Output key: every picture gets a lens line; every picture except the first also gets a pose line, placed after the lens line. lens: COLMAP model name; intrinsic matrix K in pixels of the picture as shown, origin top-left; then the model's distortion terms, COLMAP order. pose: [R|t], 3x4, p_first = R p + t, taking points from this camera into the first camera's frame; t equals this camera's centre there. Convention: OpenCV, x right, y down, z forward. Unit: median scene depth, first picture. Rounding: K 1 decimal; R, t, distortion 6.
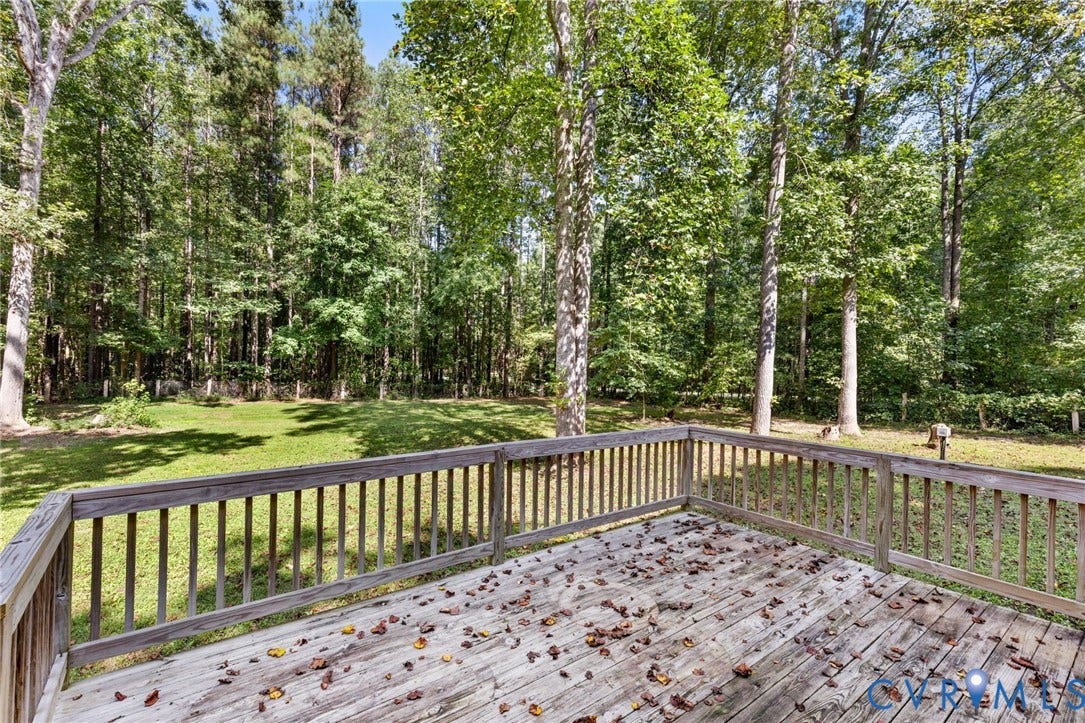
lens RADIAL K [[492.5, 0, 544.3], [0, 492.5, 359.1], [0, 0, 1]] dist [0.012784, -0.000040]
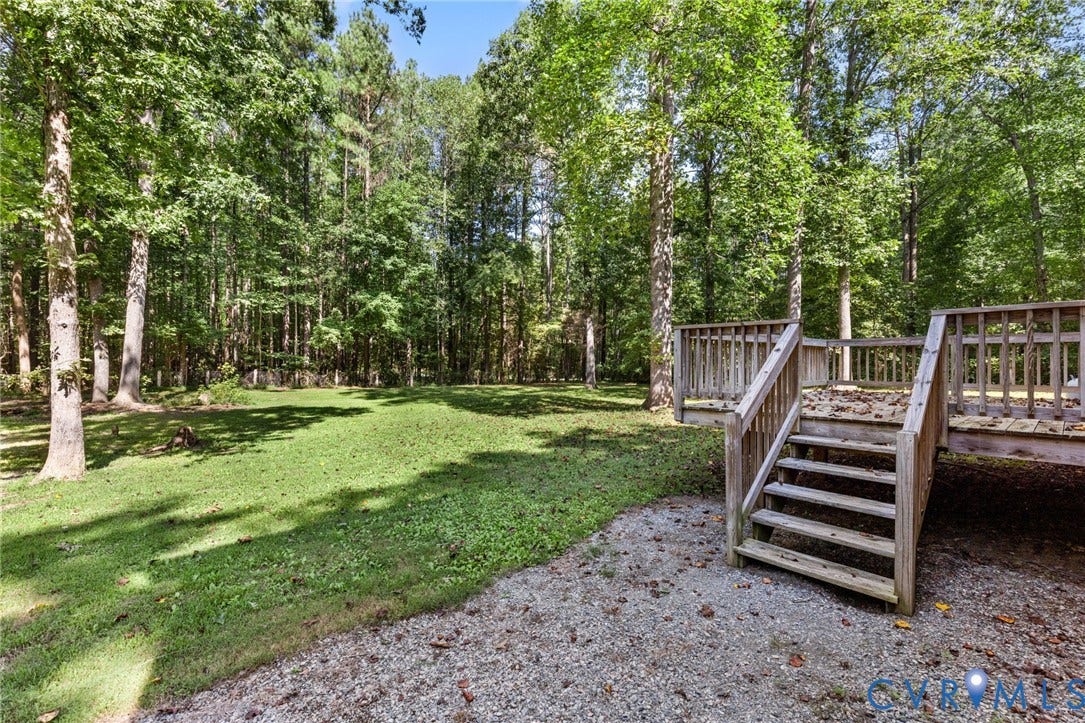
lens RADIAL K [[492.5, 0, 540.1], [0, 492.5, 363.0], [0, 0, 1]] dist [0.012784, -0.000040]
pose [[0.996286, -0.018609, 0.084072, -0.161651], [0.018437, 0.999826, 0.002823, 0.038682], [-0.084110, -0.001262, 0.996456, -0.119214]]
